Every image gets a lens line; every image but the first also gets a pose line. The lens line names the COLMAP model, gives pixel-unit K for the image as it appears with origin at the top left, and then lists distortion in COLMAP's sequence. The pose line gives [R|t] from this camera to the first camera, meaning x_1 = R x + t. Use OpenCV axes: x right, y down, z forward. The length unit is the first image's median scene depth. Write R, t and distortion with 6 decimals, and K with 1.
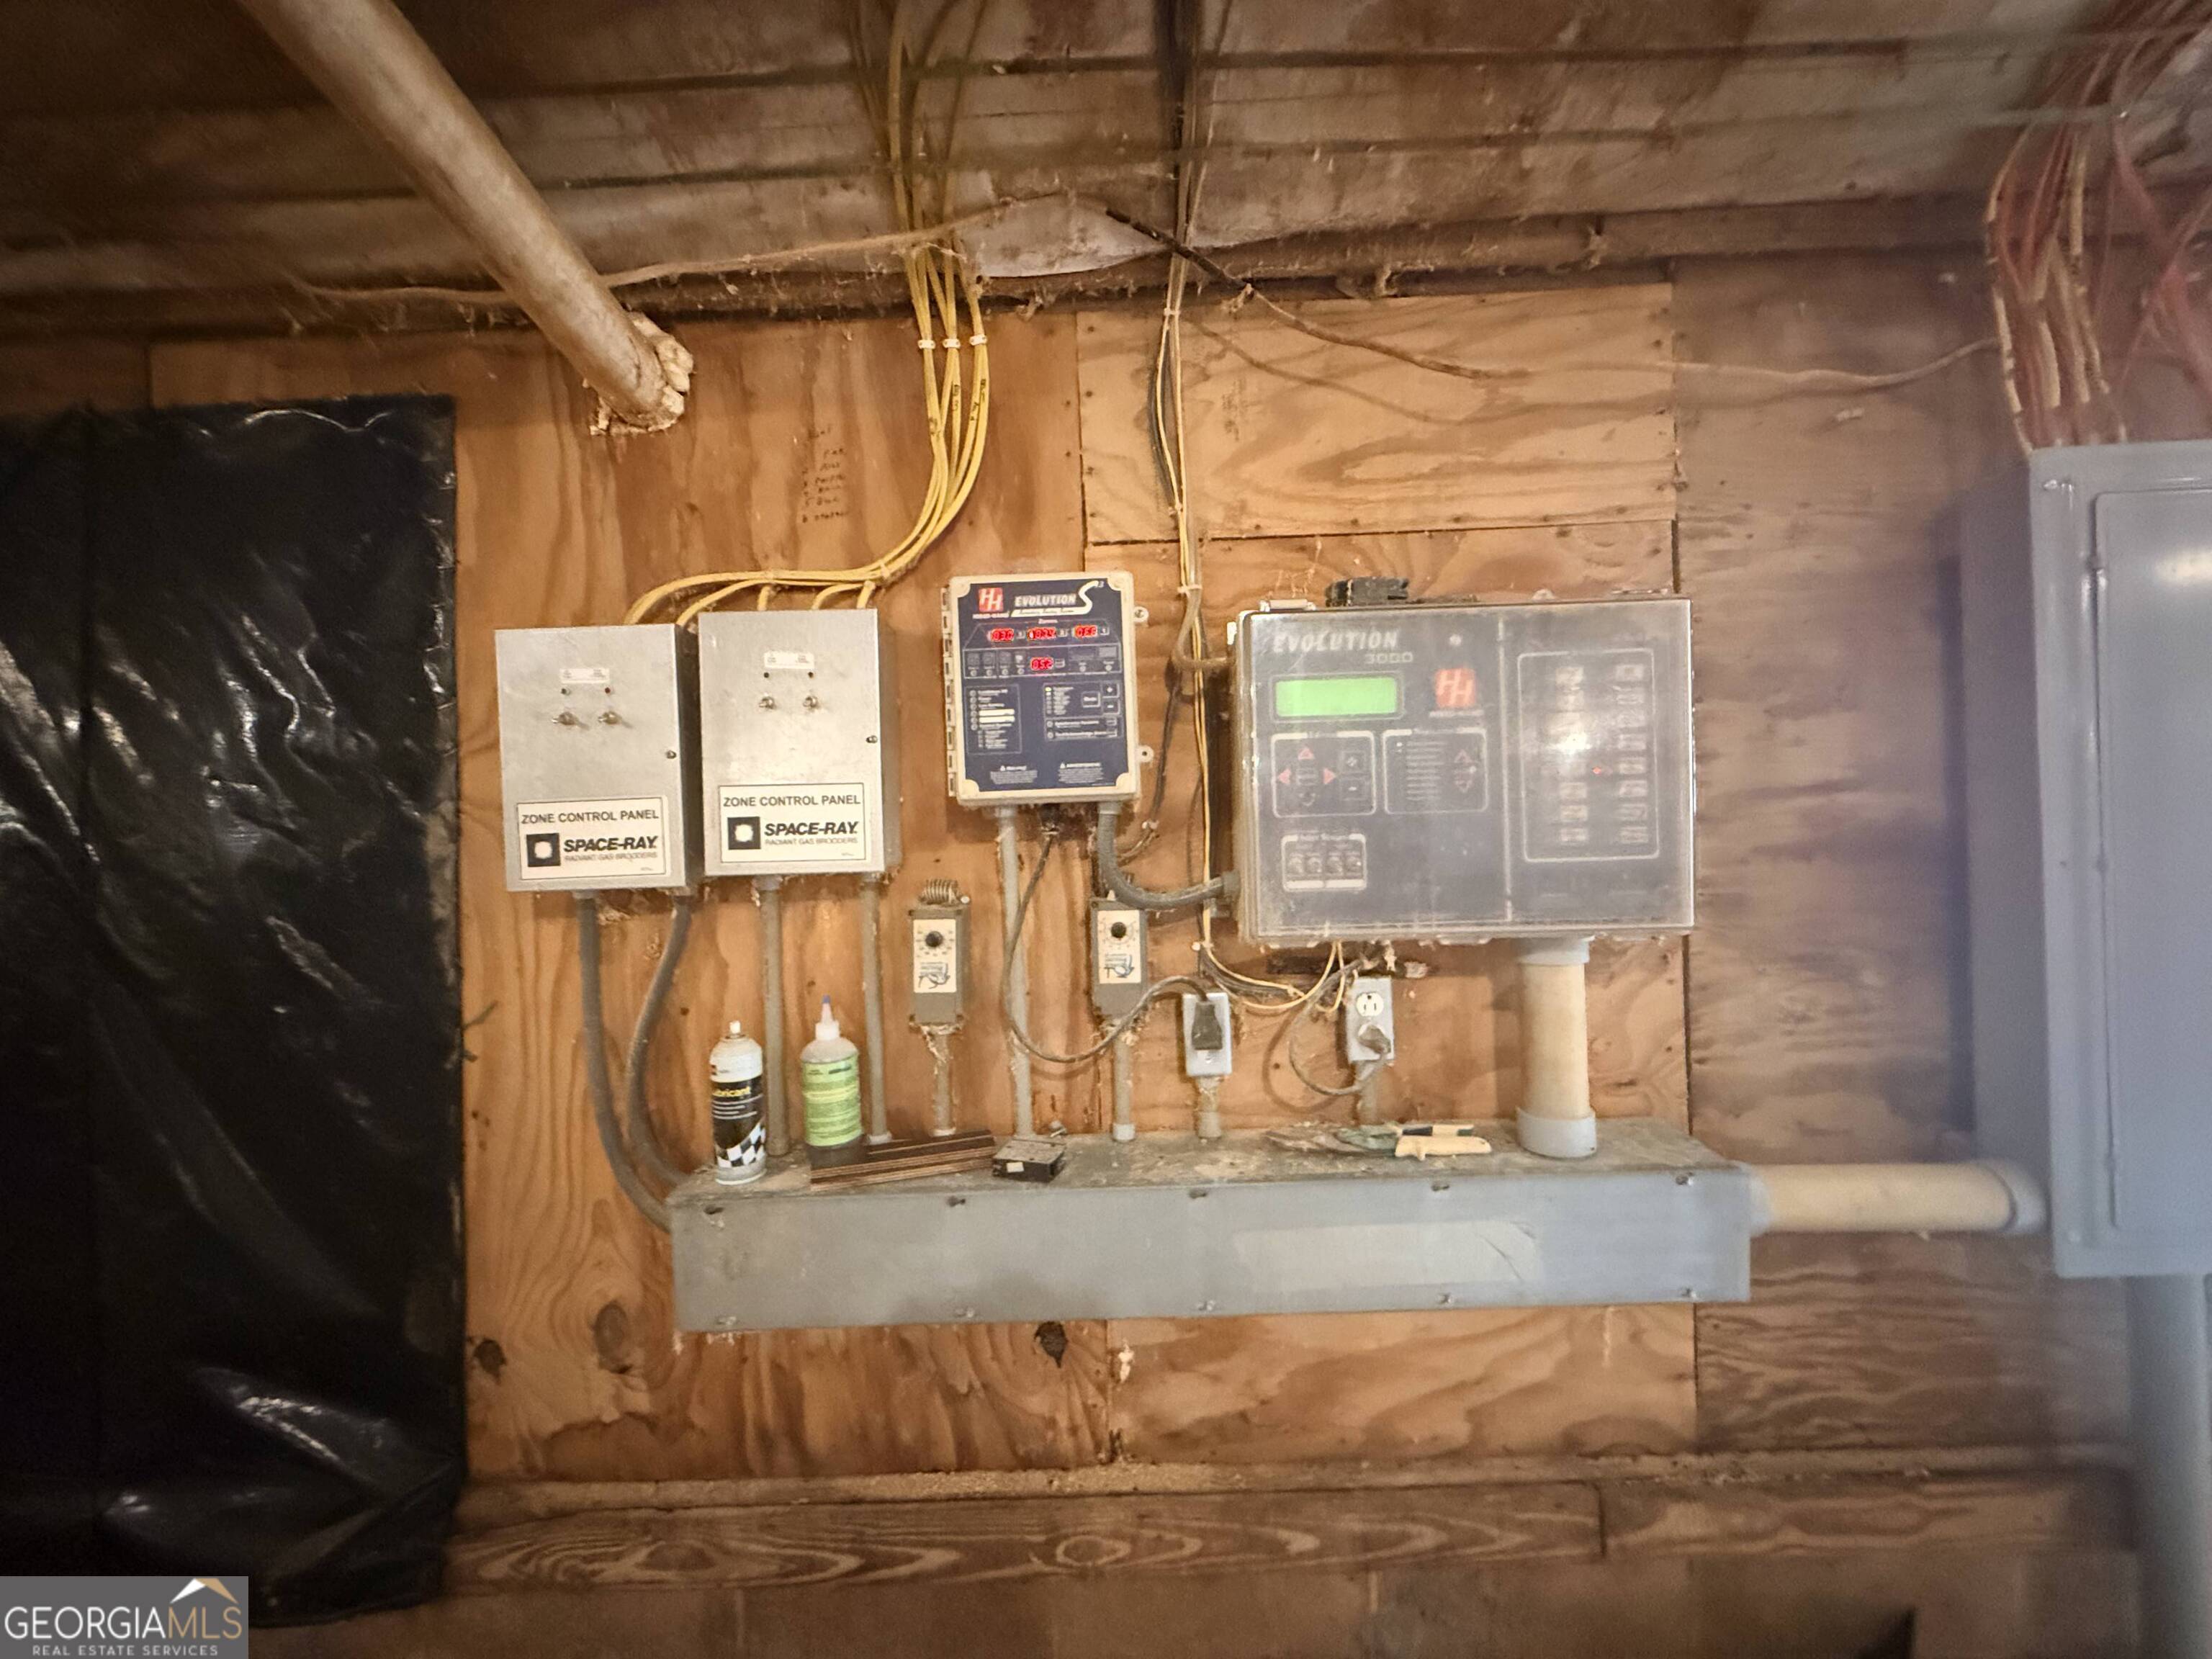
lens RADIAL K [[880.9, 0, 1099.8], [0, 880.9, 834.2], [0, 0, 1]] dist [-0.000295, -0.000197]
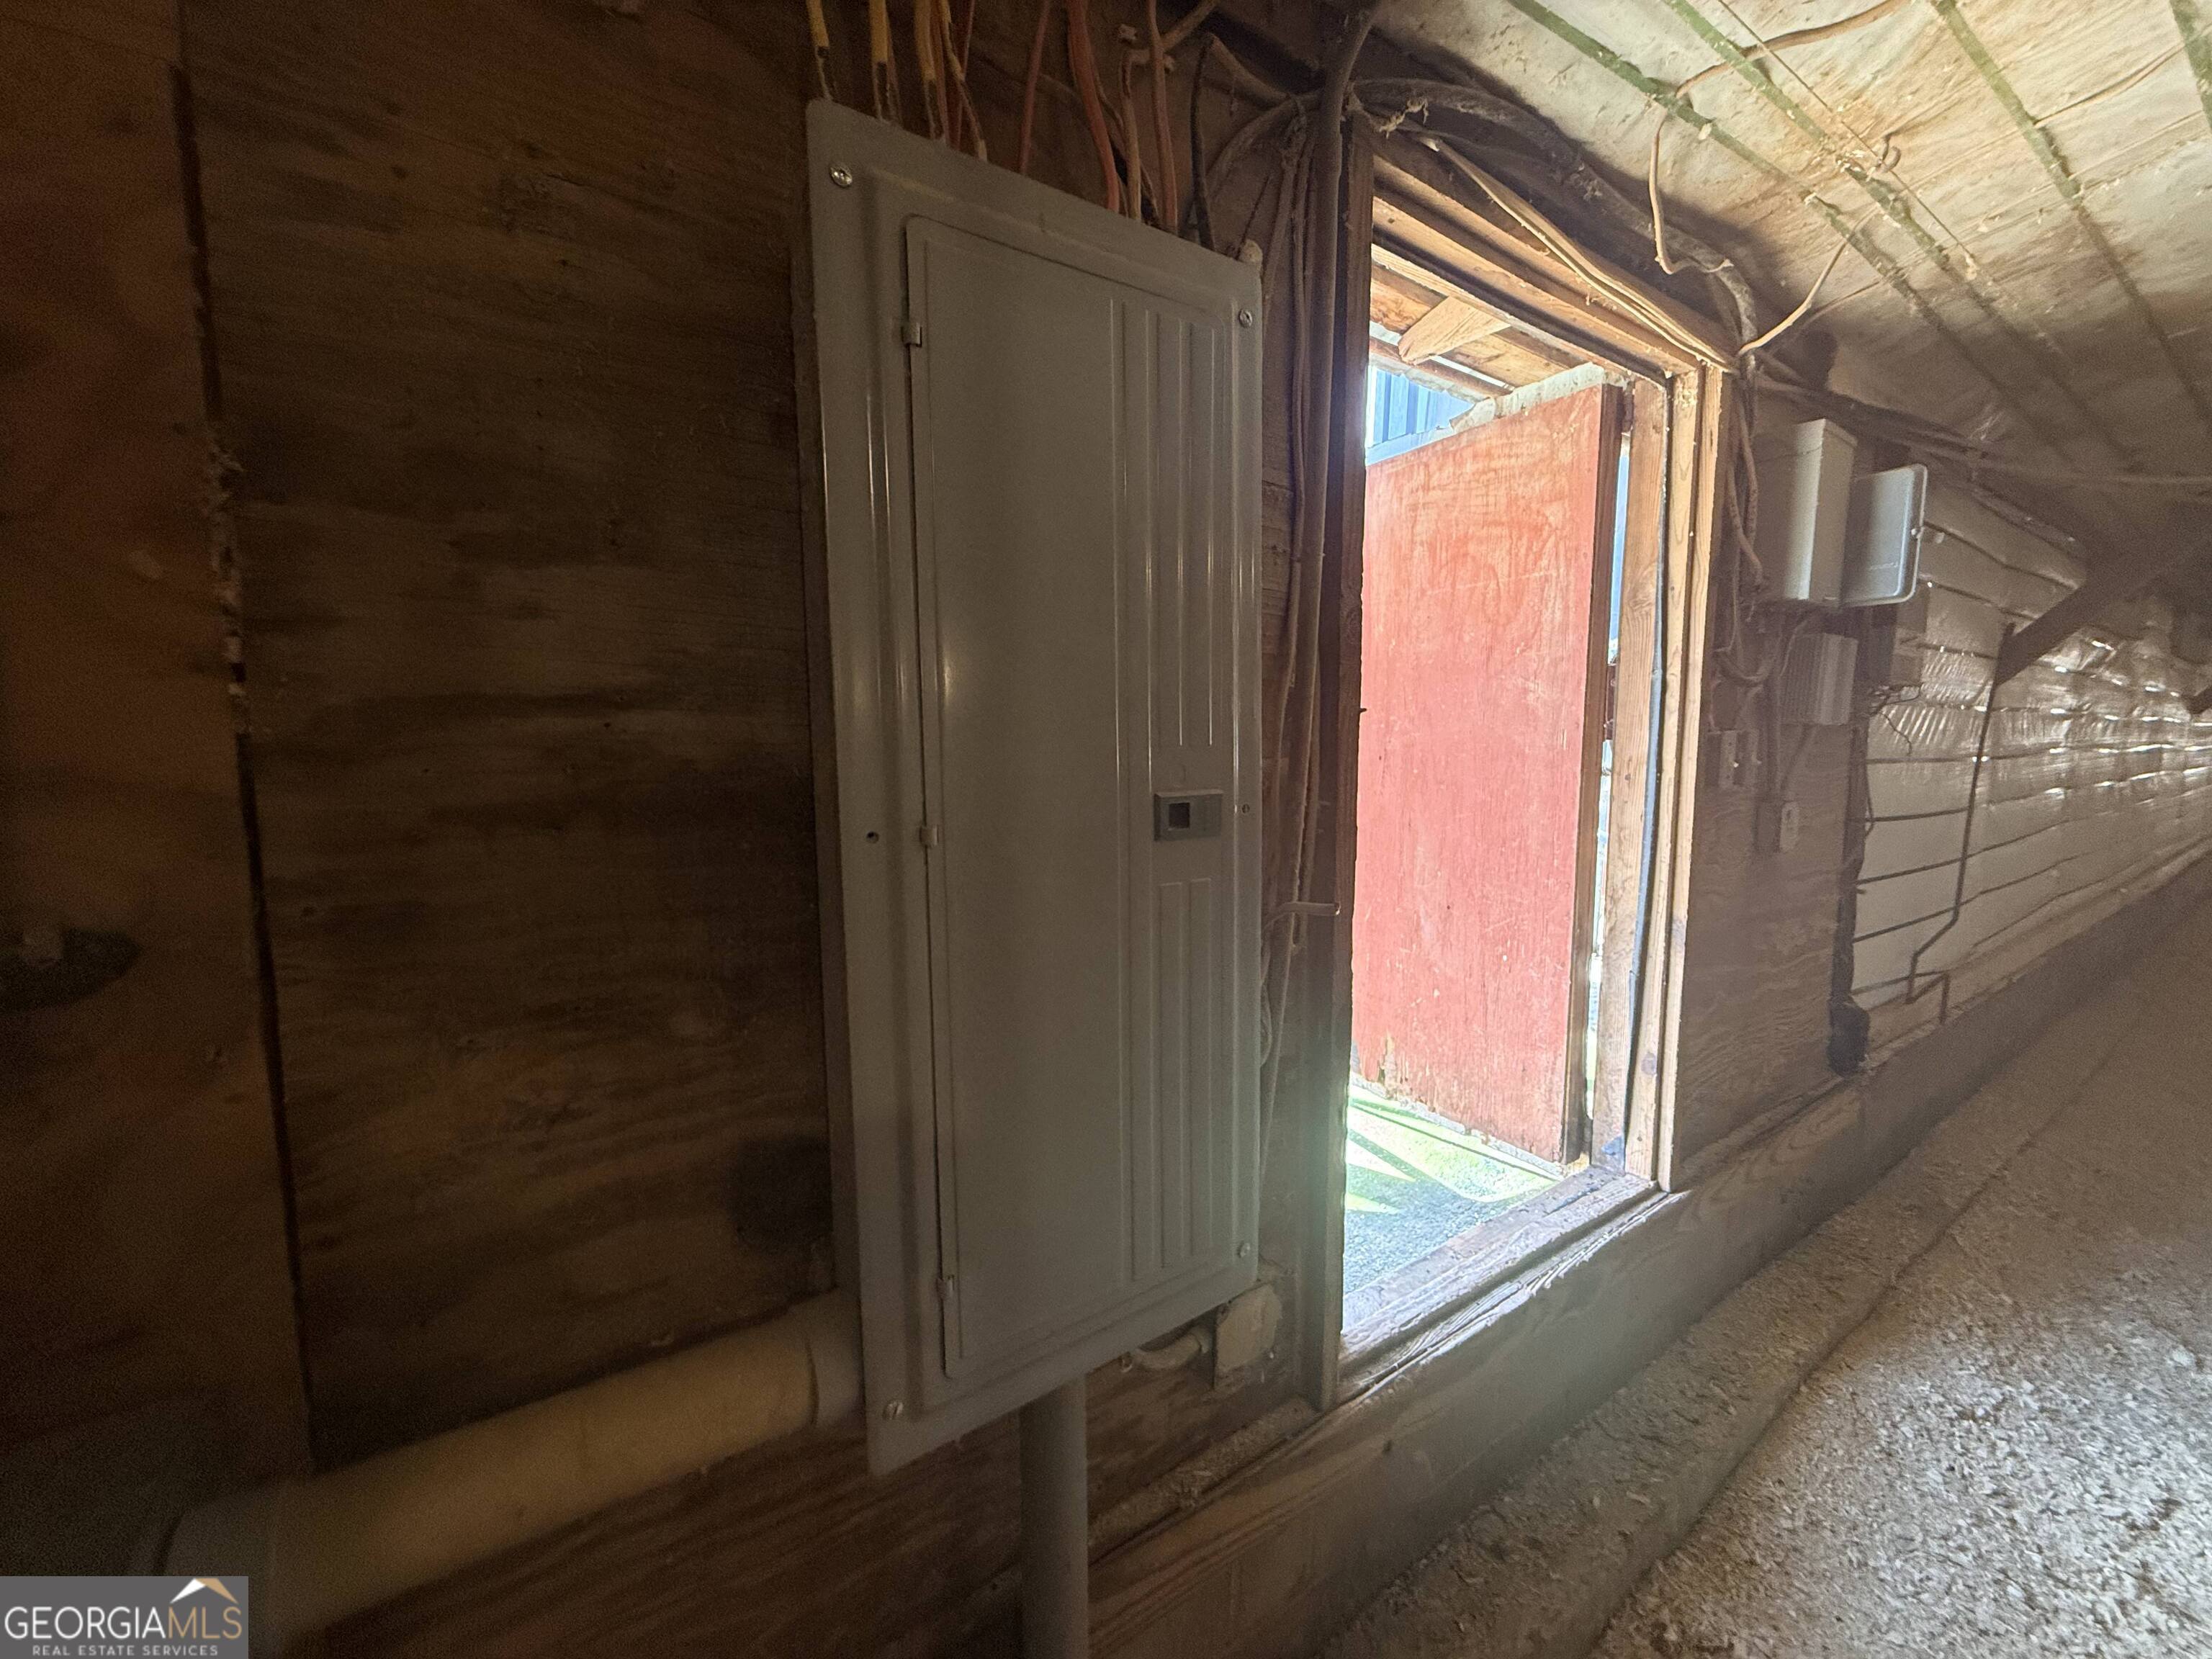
lens RADIAL K [[880.9, 0, 1115.1], [0, 880.9, 831.3], [0, 0, 1]] dist [-0.000295, -0.000197]
pose [[0.820014, -0.038340, 0.571058, 0.773535], [-0.005954, 0.997128, 0.075494, -0.014641], [-0.572312, -0.065306, 0.817431, 0.354342]]
